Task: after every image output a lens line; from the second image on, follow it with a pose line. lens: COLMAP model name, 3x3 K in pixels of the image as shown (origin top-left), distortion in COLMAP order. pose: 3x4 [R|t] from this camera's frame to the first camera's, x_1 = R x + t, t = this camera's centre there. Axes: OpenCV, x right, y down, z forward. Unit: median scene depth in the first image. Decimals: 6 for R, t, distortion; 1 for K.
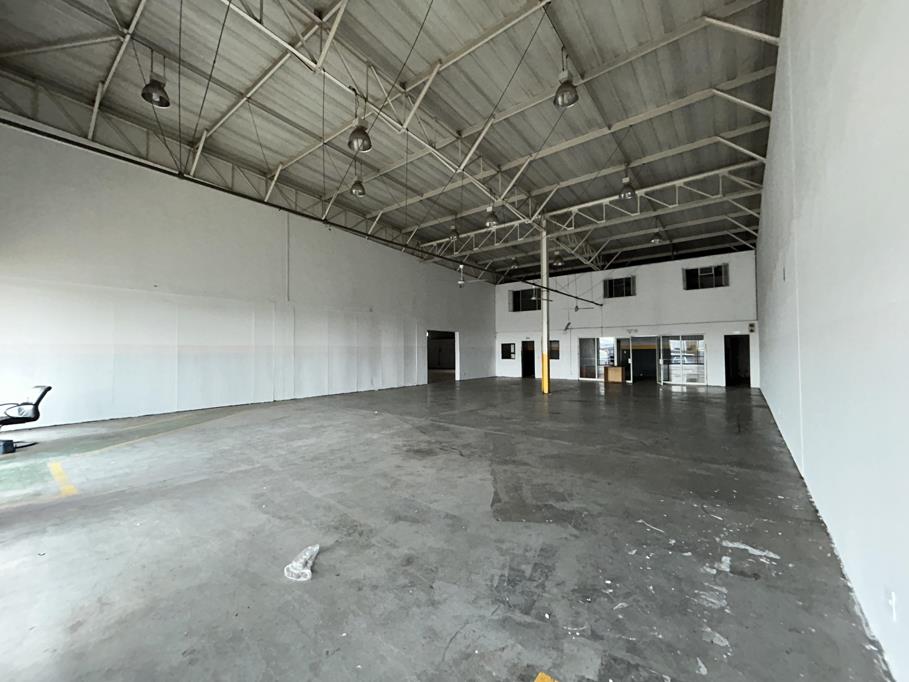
lens RADIAL K [[372.7, 0, 470.3], [0, 372.7, 337.2], [0, 0, 1]] dist [0.019194, -0.000049]
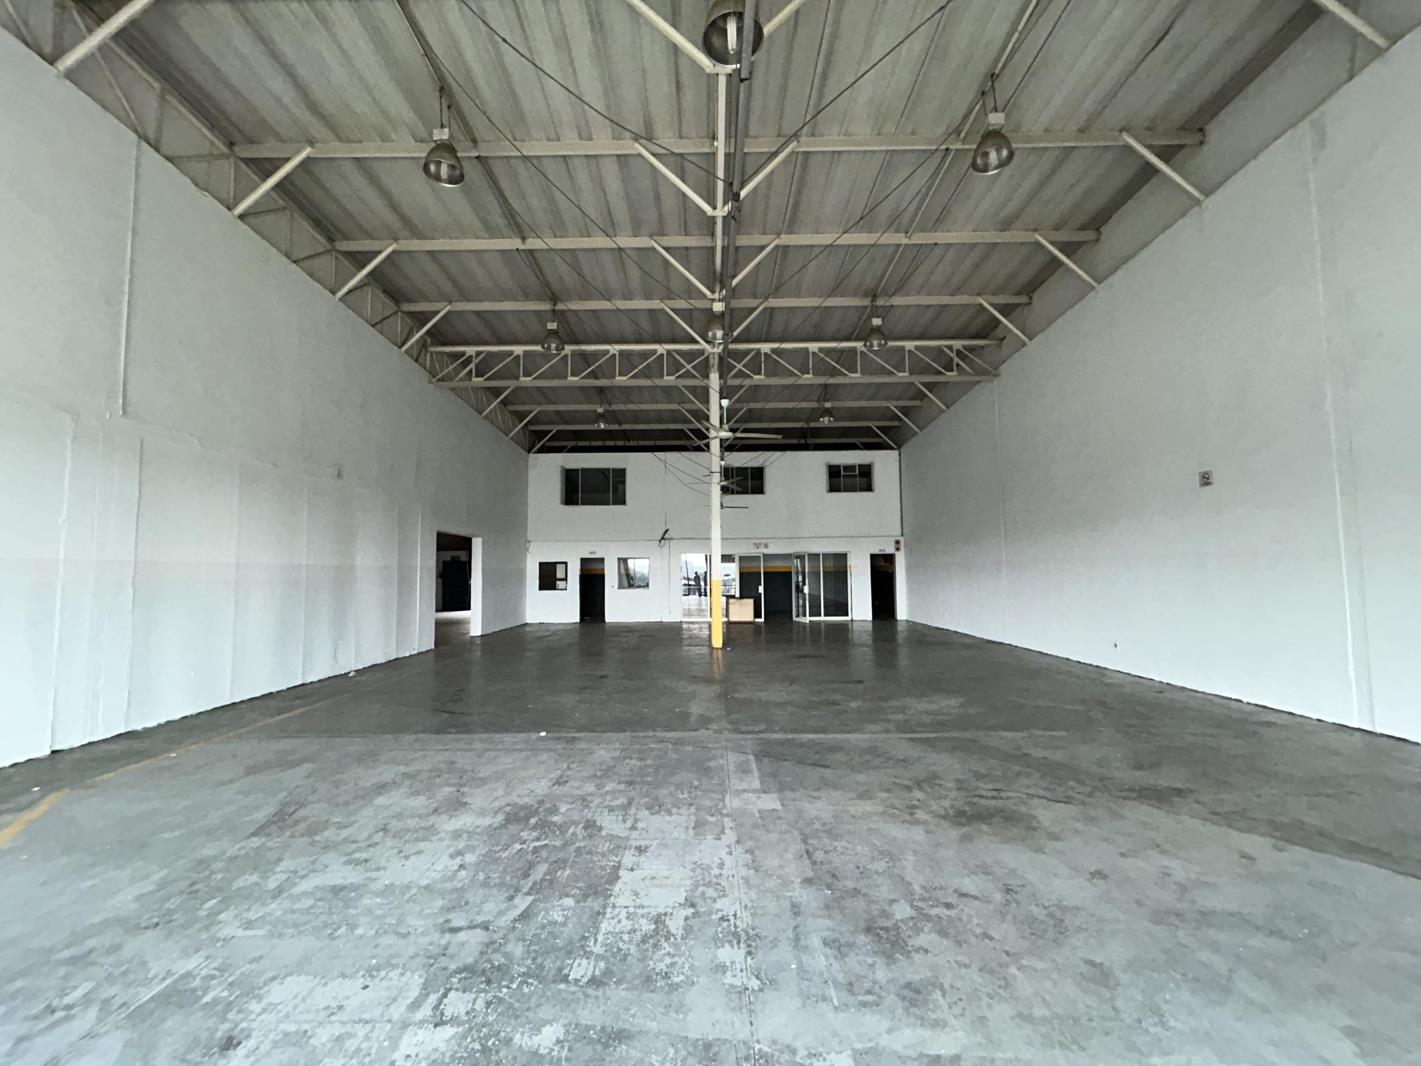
lens RADIAL K [[582.6, 0, 709.7], [0, 582.6, 542.2], [0, 0, 1]] dist [0.019194, -0.000049]
pose [[0.790178, 0.031238, 0.612081, -0.295265], [-0.015669, 0.999403, -0.030777, 0.011840], [-0.612678, 0.014729, 0.790196, 0.220541]]
